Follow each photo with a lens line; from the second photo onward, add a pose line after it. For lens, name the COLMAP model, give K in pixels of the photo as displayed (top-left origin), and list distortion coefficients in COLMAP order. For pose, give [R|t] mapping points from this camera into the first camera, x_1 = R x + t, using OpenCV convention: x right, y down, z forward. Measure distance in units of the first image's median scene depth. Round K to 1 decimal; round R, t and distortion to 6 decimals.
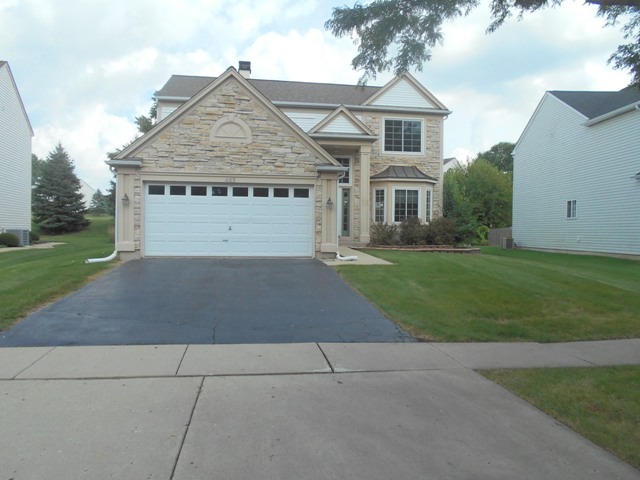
lens RADIAL K [[491.1, 0, 320.6], [0, 491.1, 239.3], [0, 0, 1]] dist [-0.002835, 0.007783]
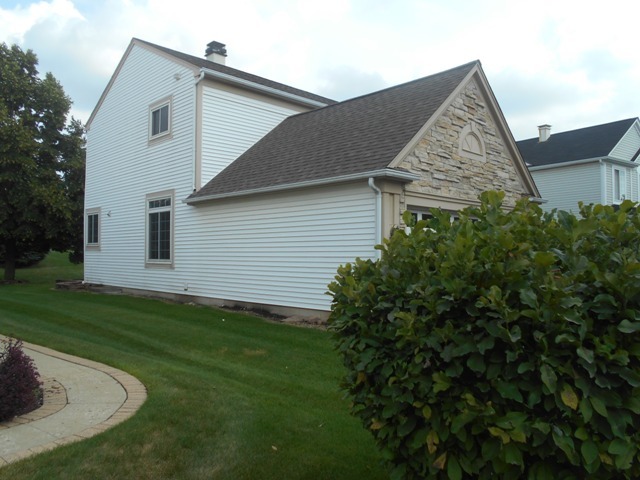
lens RADIAL K [[491.1, 0, 320.0], [0, 491.1, 241.2], [0, 0, 1]] dist [-0.002835, 0.007783]
pose [[0.793717, 0.003576, 0.608277, -0.833885], [0.020081, 0.999284, -0.032078, -0.052878], [-0.607956, 0.037675, 0.793076, 0.554788]]
